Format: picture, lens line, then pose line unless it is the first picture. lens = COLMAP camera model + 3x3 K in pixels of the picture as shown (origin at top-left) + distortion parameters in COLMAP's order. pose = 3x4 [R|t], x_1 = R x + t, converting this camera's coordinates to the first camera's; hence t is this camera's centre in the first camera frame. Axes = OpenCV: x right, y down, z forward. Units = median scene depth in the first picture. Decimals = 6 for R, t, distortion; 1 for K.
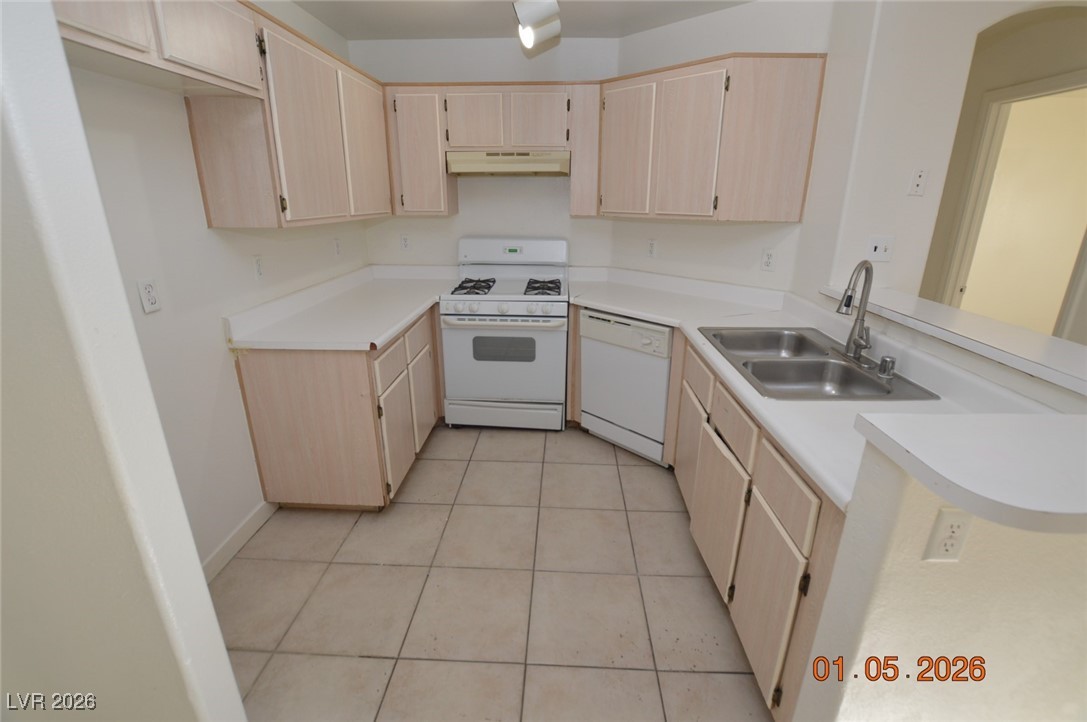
lens RADIAL K [[495.7, 0, 544.2], [0, 495.7, 355.7], [0, 0, 1]] dist [-0.017823, -0.000187]
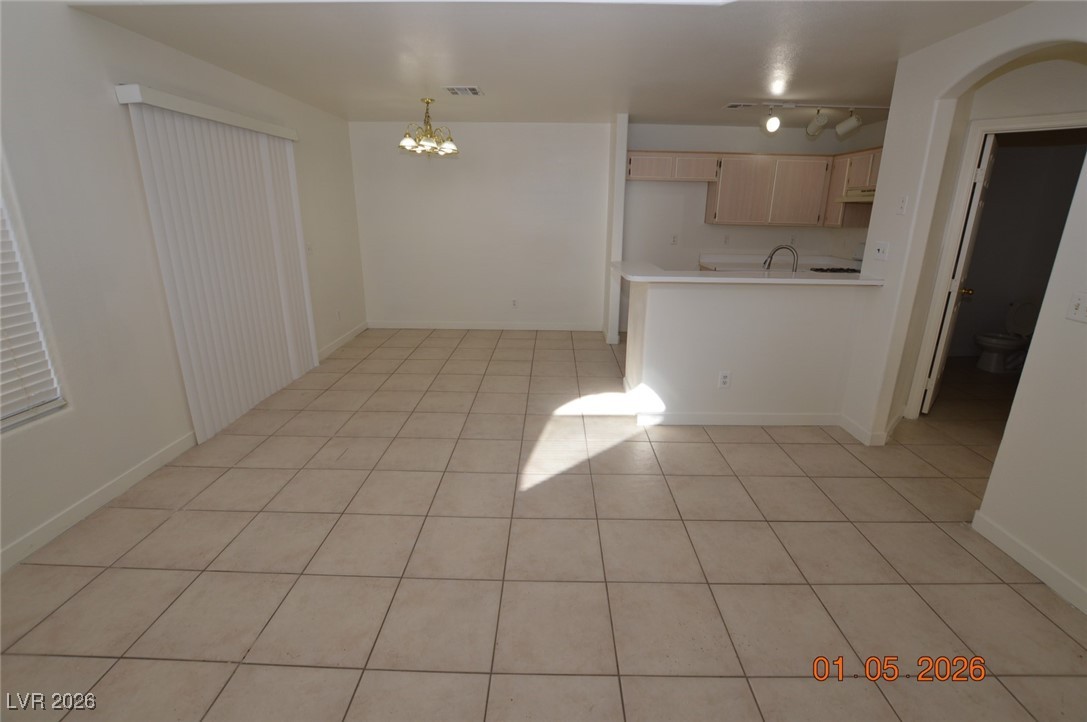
lens RADIAL K [[495.7, 0, 544.2], [0, 495.7, 355.7], [0, 0, 1]] dist [-0.017823, -0.000187]
pose [[0.029291, 0.282705, -0.958760, 1.642761], [-0.326452, 0.909281, 0.258142, 0.013765], [0.944760, 0.305428, 0.118924, -0.026001]]
